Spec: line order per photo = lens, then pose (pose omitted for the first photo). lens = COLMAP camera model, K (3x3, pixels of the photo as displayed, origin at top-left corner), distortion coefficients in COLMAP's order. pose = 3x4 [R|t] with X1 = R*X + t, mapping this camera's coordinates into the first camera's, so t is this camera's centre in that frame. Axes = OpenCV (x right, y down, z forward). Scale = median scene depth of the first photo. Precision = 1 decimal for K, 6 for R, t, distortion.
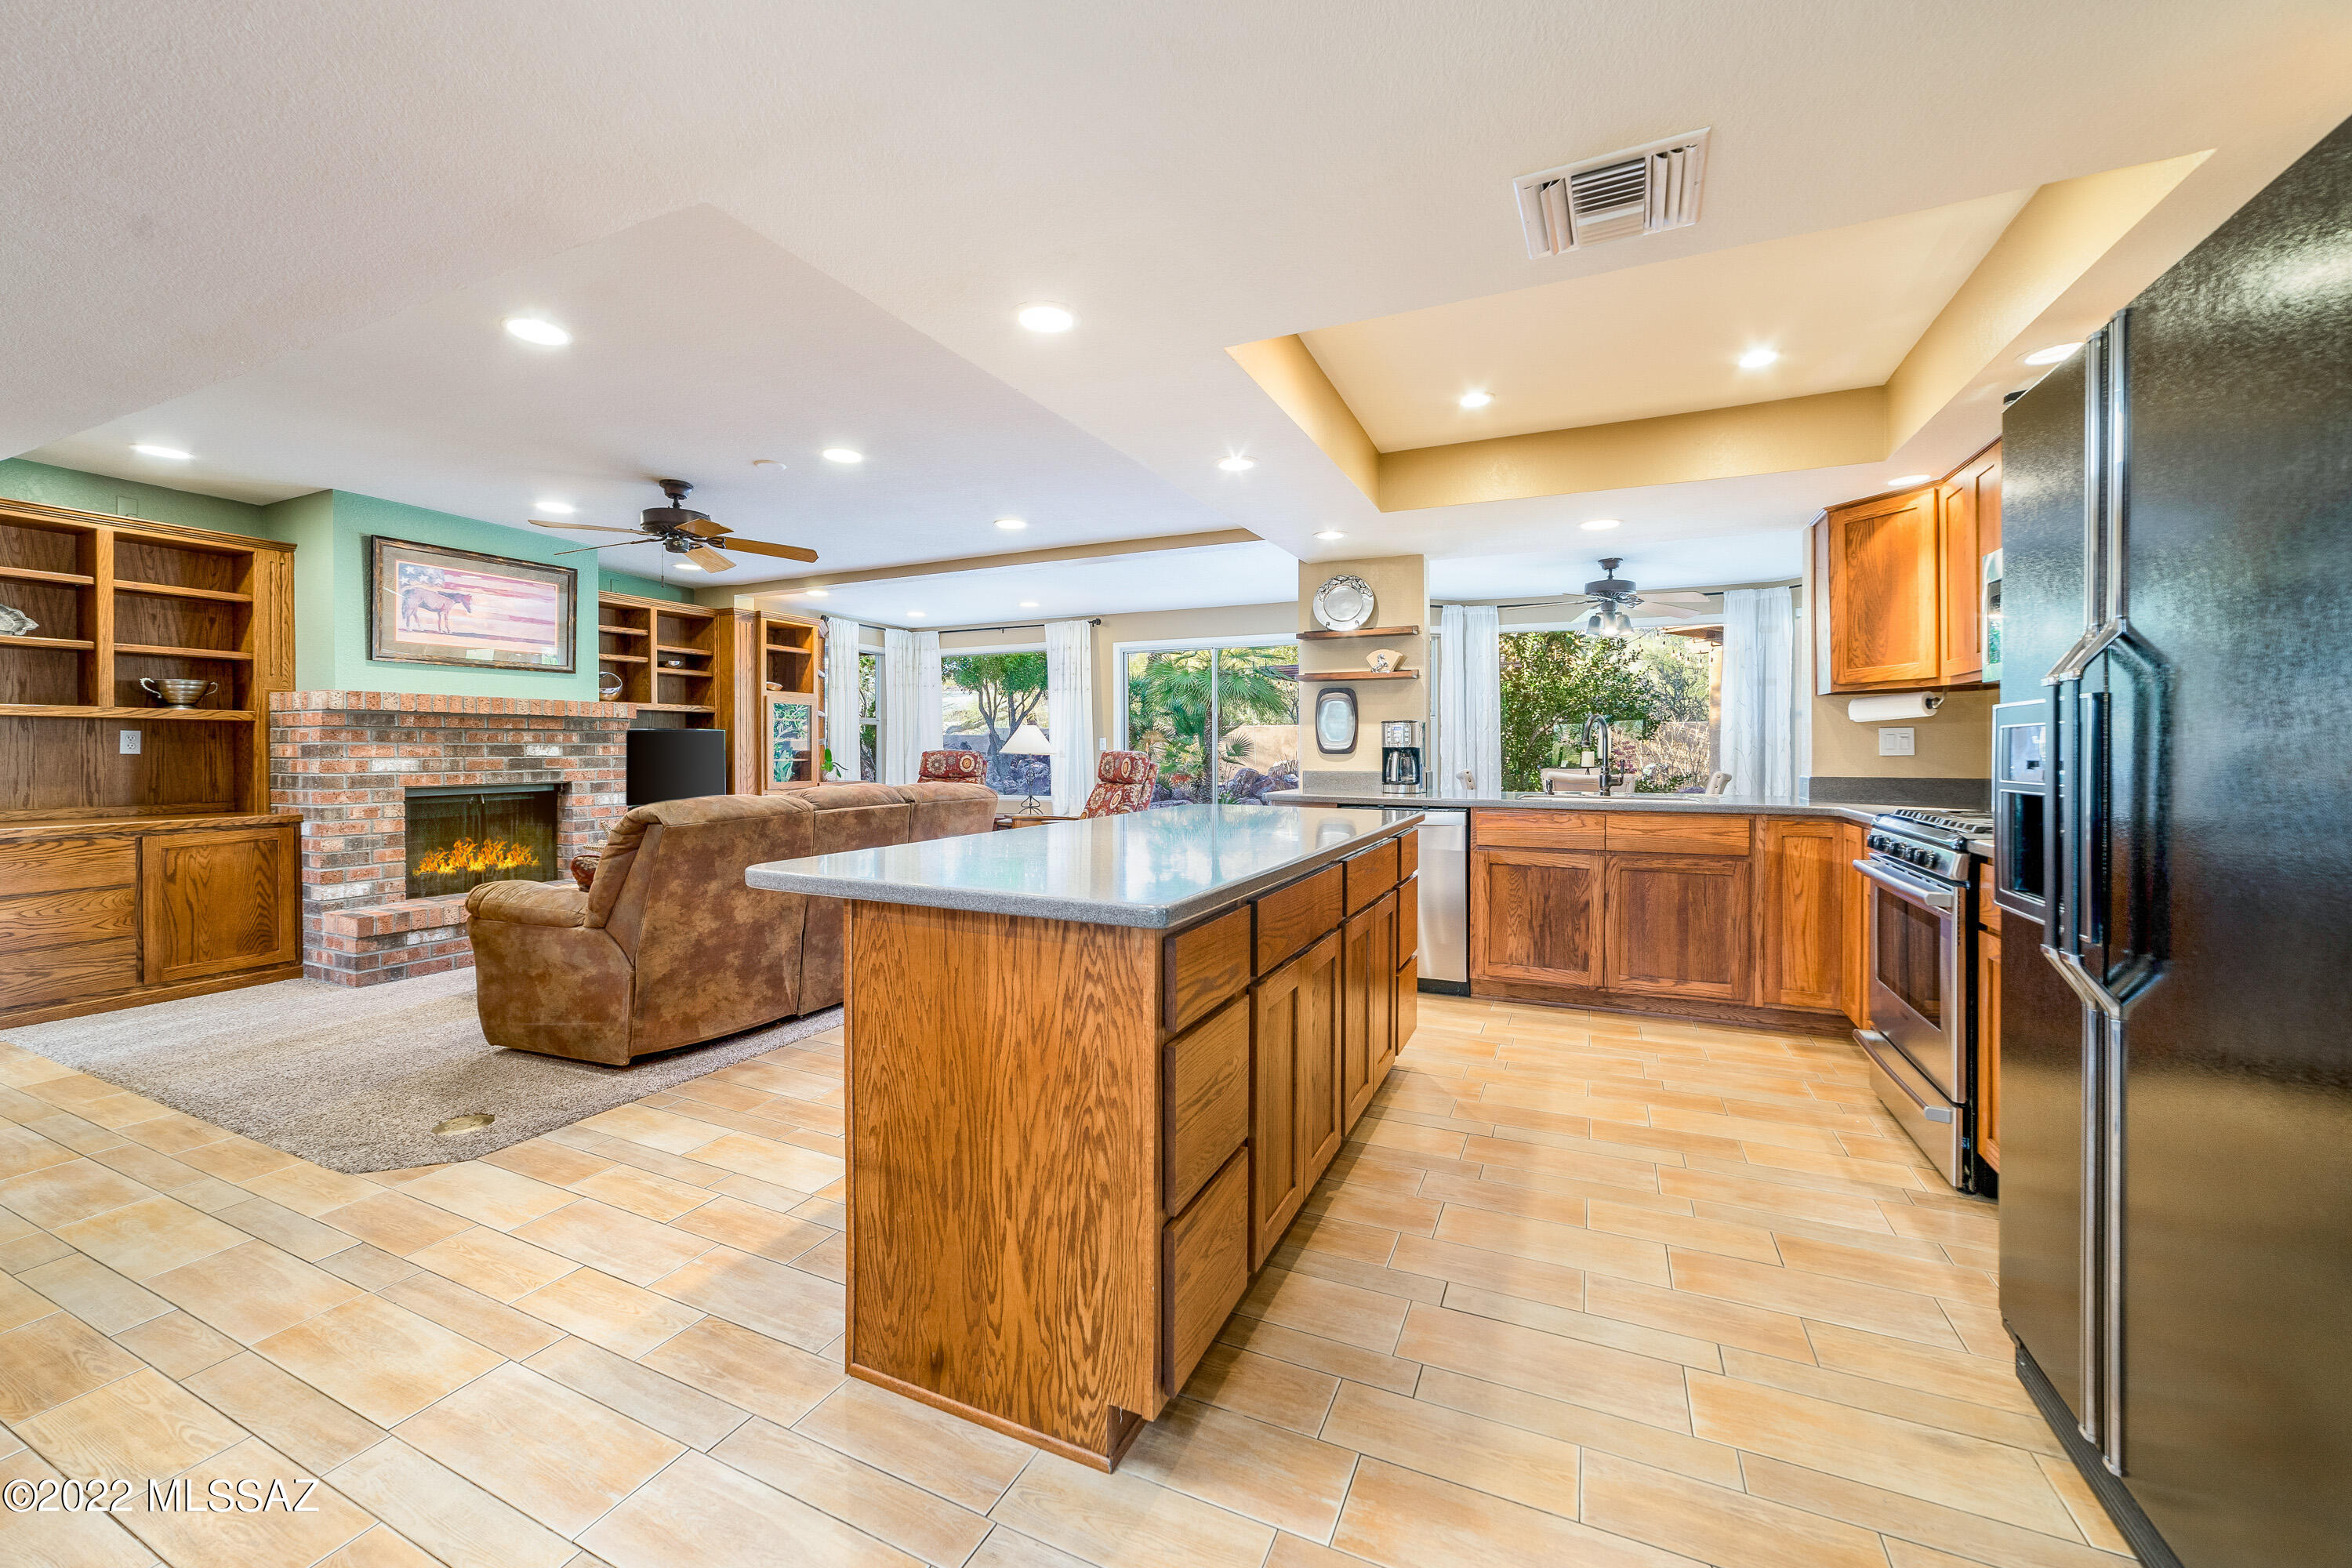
lens RADIAL K [[922.8, 0, 1165.8], [0, 922.8, 753.8], [0, 0, 1]] dist [-0.024461, 0.007684]
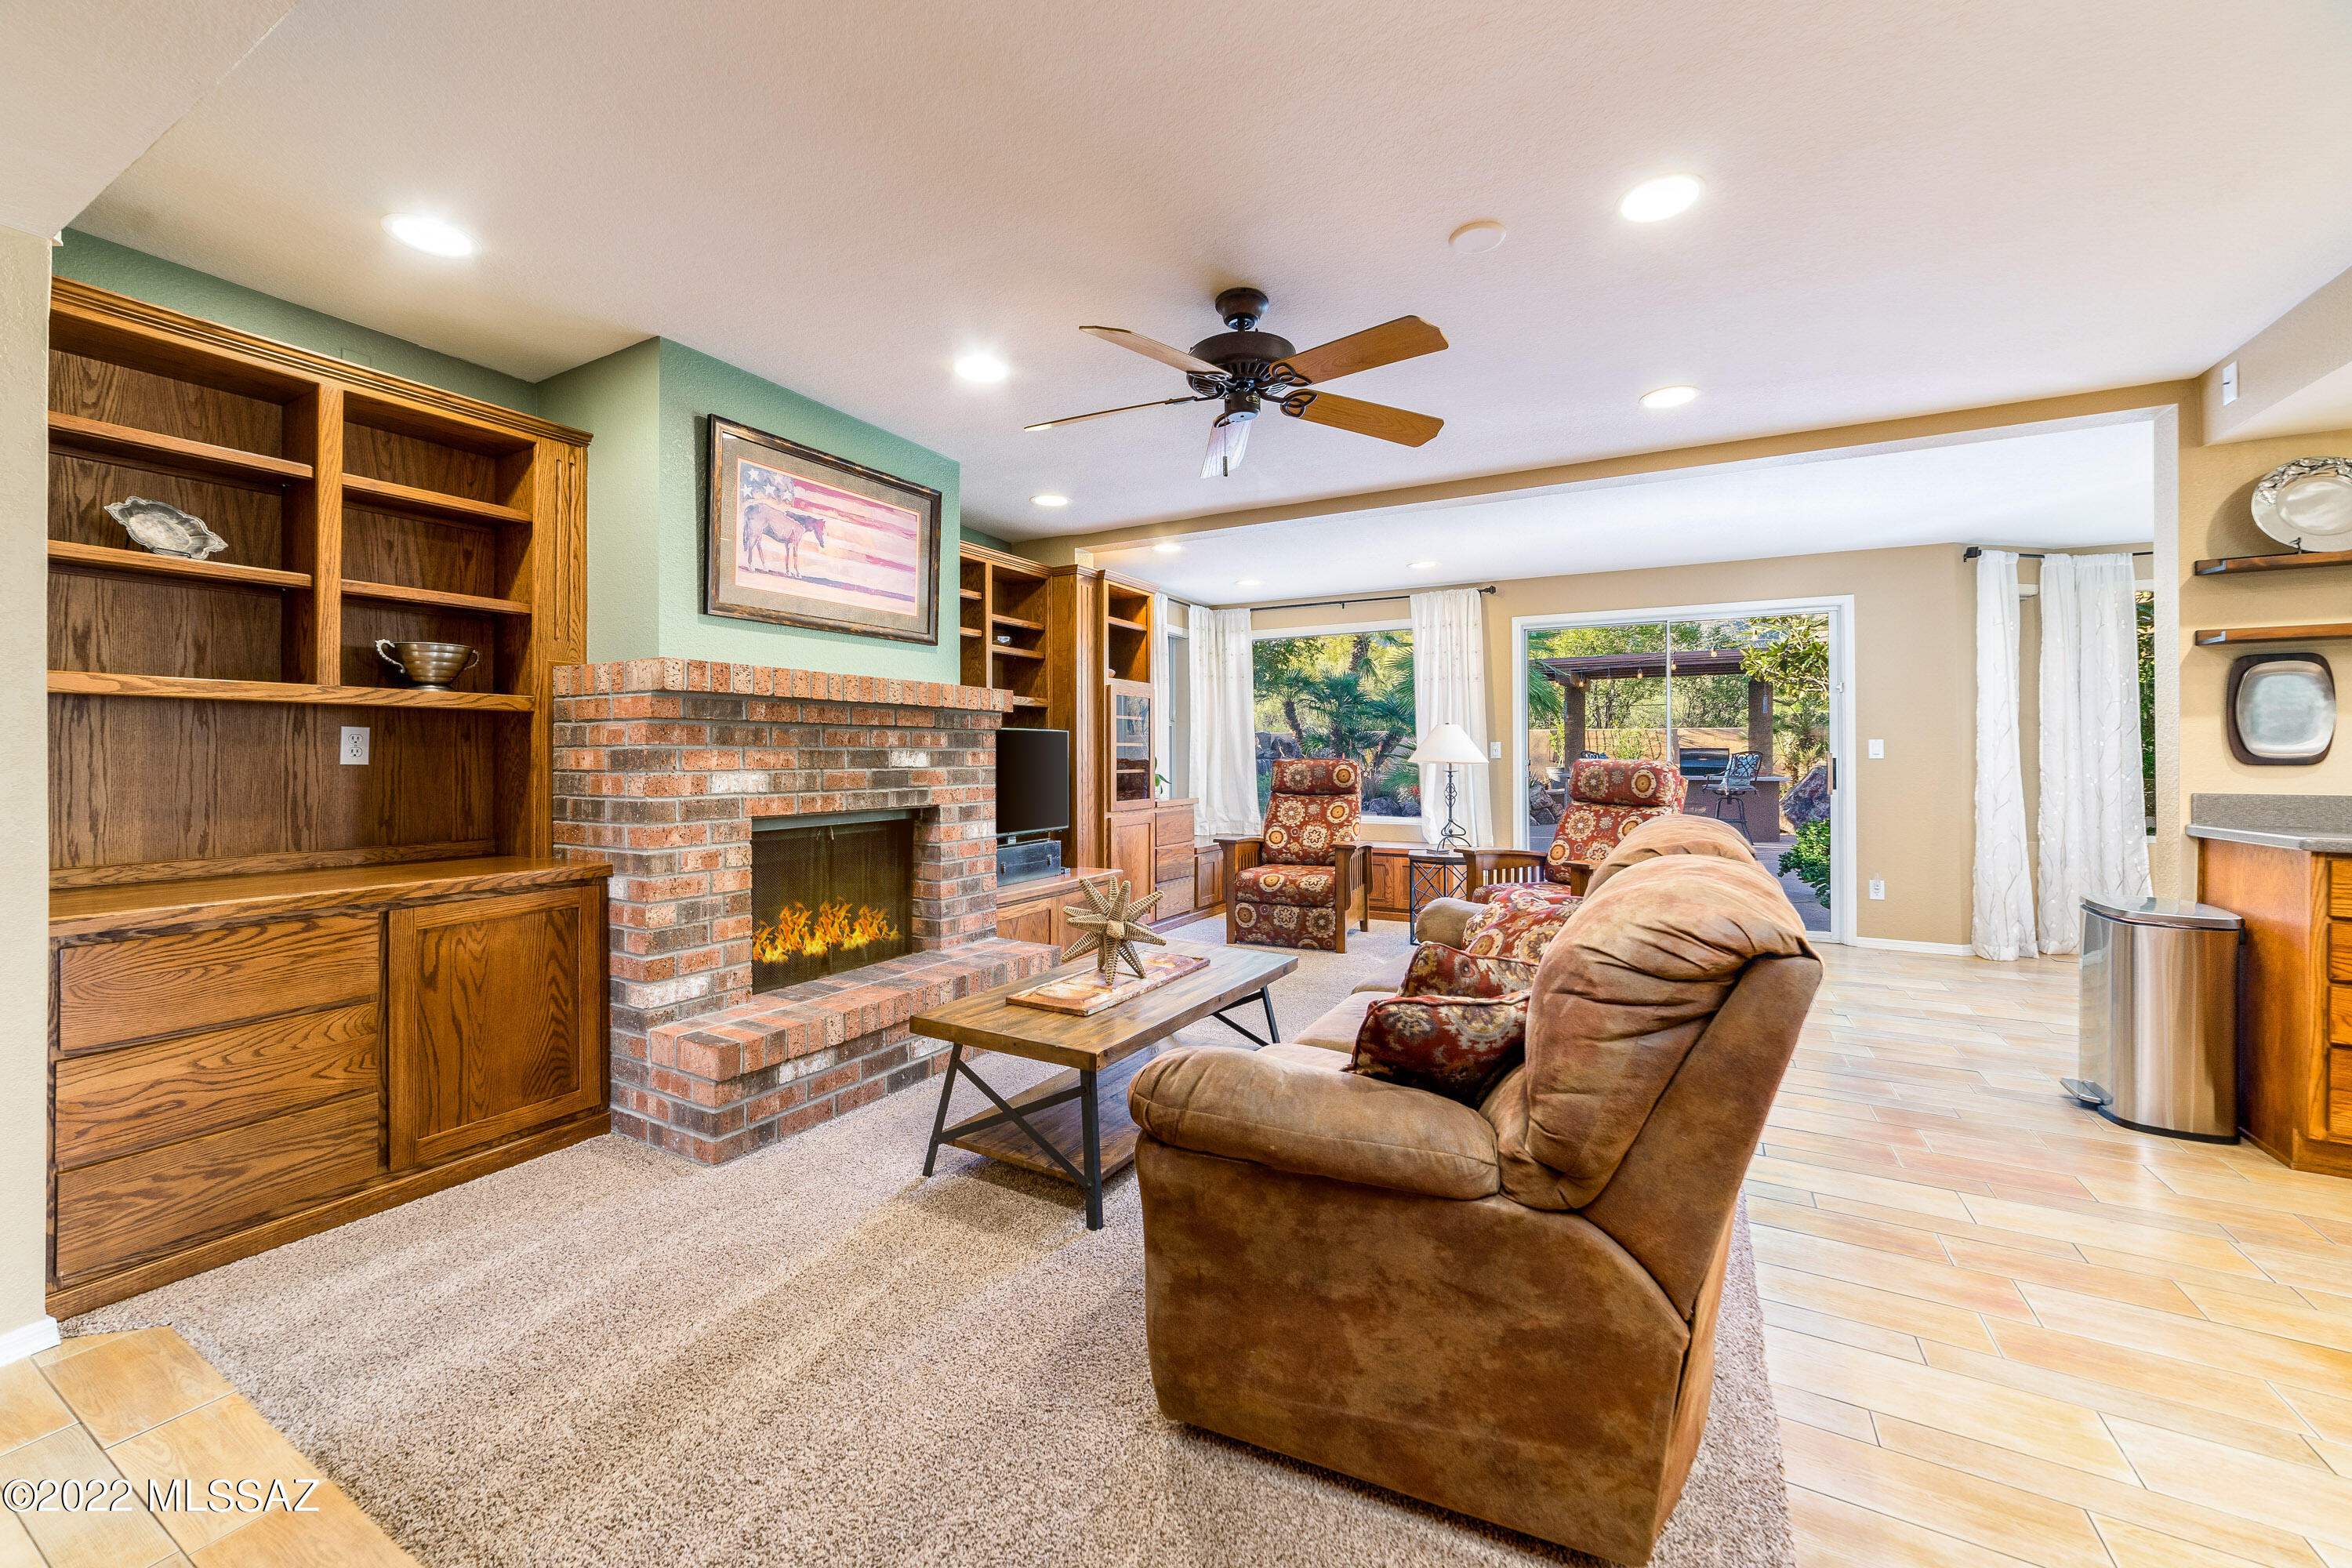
lens RADIAL K [[922.8, 0, 1161.7], [0, 922.8, 751.5], [0, 0, 1]] dist [-0.024461, 0.007684]
pose [[0.997004, -0.000616, -0.077351, -0.542775], [-0.000268, 0.999935, -0.011408, -0.001781], [0.077353, 0.011394, 0.996939, 0.421066]]
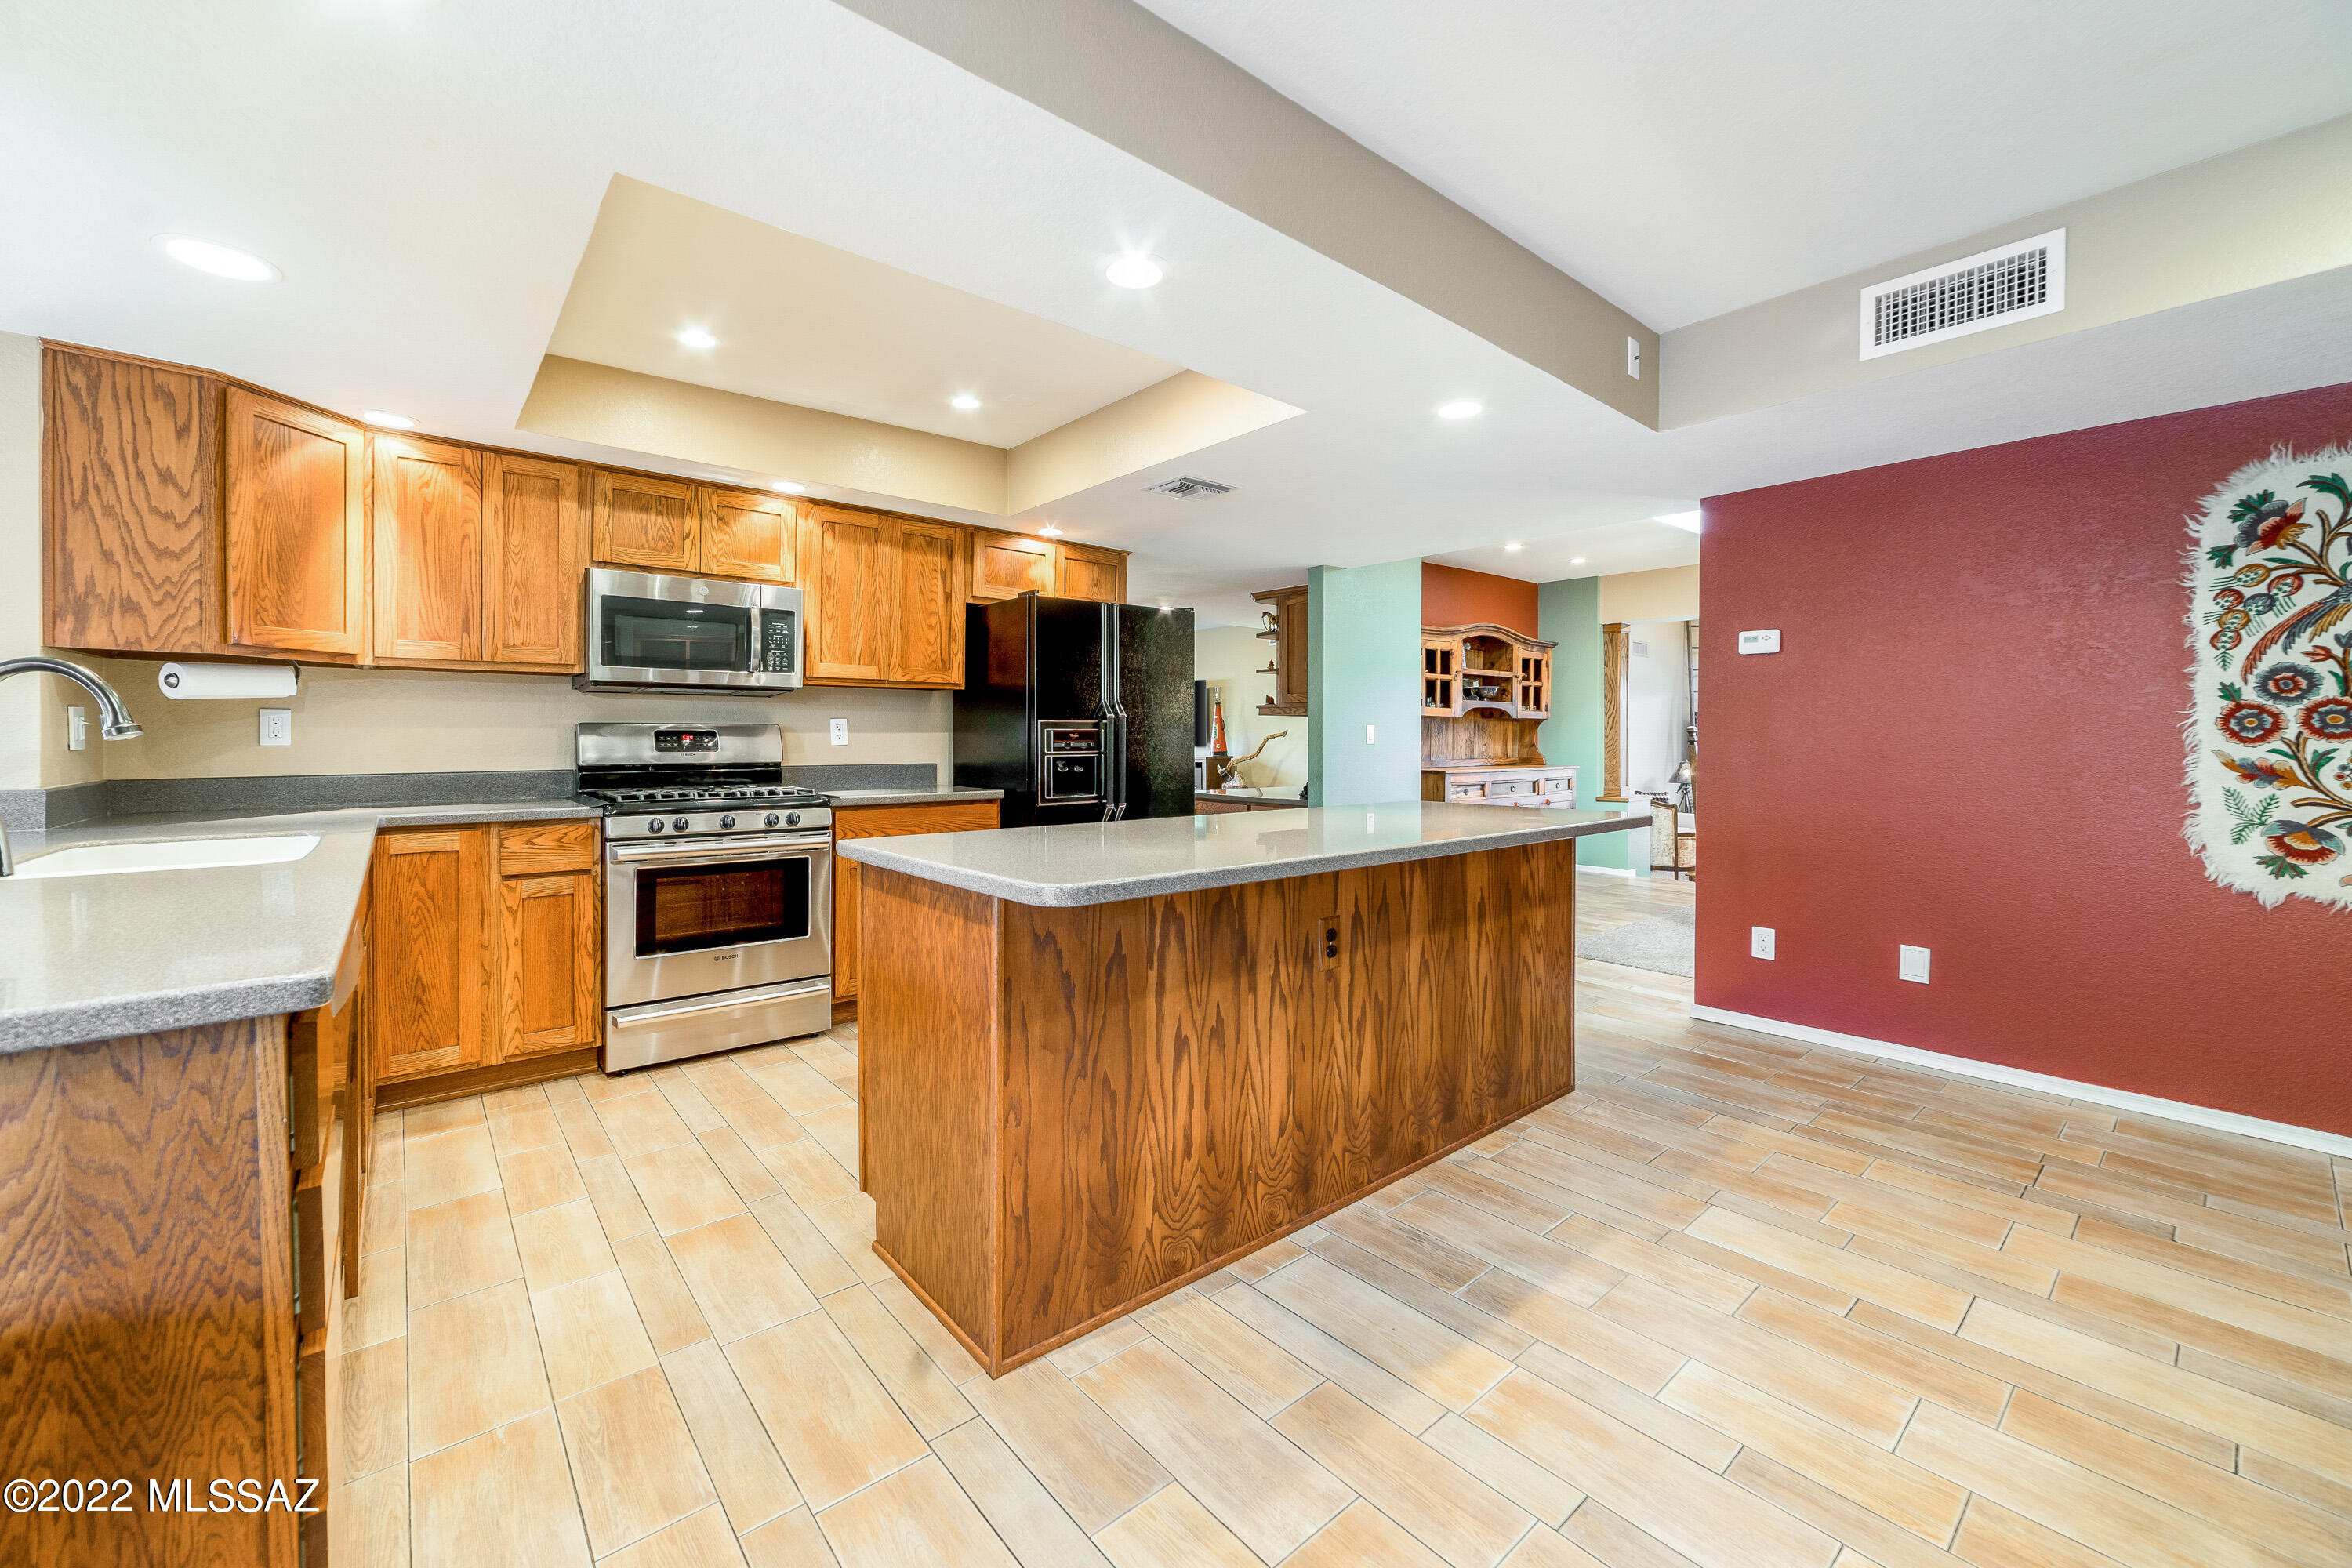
lens RADIAL K [[922.8, 0, 1158.6], [0, 922.8, 747.0], [0, 0, 1]] dist [-0.024461, 0.007684]
pose [[-0.903824, -0.006209, 0.427860, -0.144454], [0.002079, 0.999819, 0.018901, -0.009843], [-0.427900, 0.017973, -0.903647, 1.124467]]
